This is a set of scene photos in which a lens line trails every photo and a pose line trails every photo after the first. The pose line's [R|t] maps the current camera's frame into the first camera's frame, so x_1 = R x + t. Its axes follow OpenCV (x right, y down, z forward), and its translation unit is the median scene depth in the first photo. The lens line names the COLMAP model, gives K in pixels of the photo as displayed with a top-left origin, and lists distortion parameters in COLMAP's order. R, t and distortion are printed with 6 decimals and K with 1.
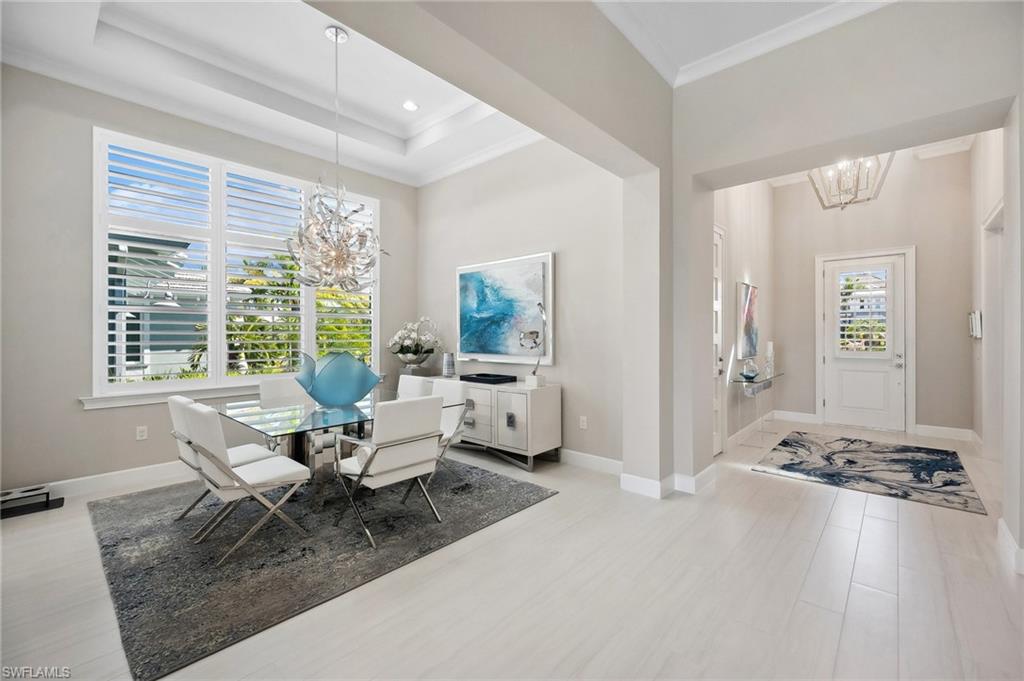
lens RADIAL K [[413.2, 0, 503.9], [0, 413.2, 330.9], [0, 0, 1]] dist [0.001427, -0.000801]
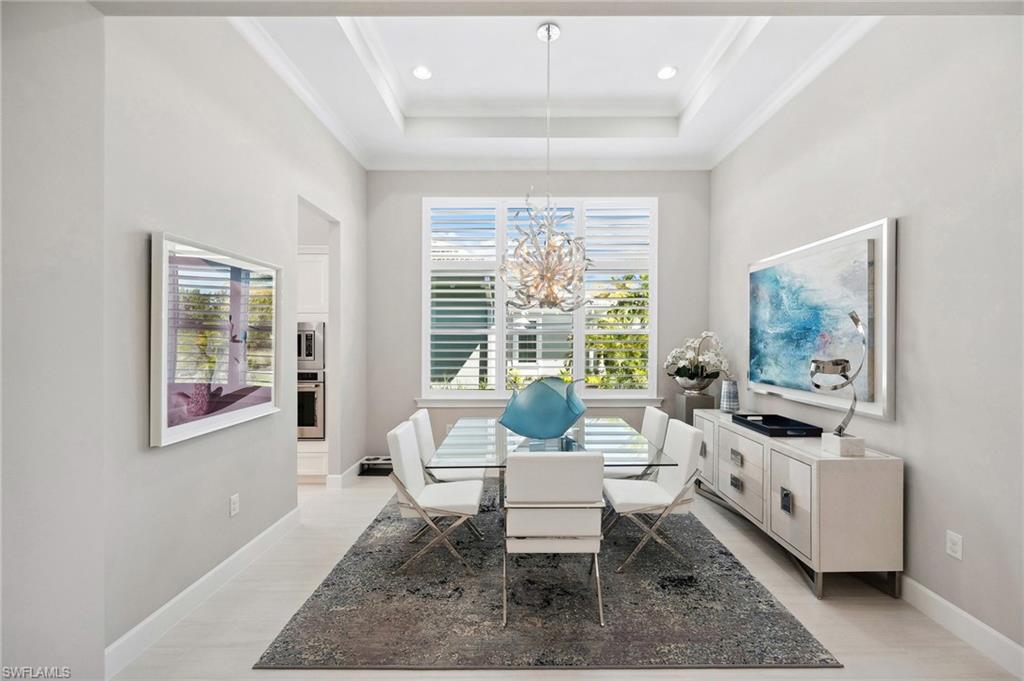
lens RADIAL K [[413.2, 0, 538.2], [0, 413.2, 340.8], [0, 0, 1]] dist [0.001427, -0.000801]
pose [[0.692908, 0.004654, -0.721011, 0.199317], [0.005263, 0.999920, 0.011512, -0.035332], [0.721007, -0.011771, 0.692828, 0.280094]]
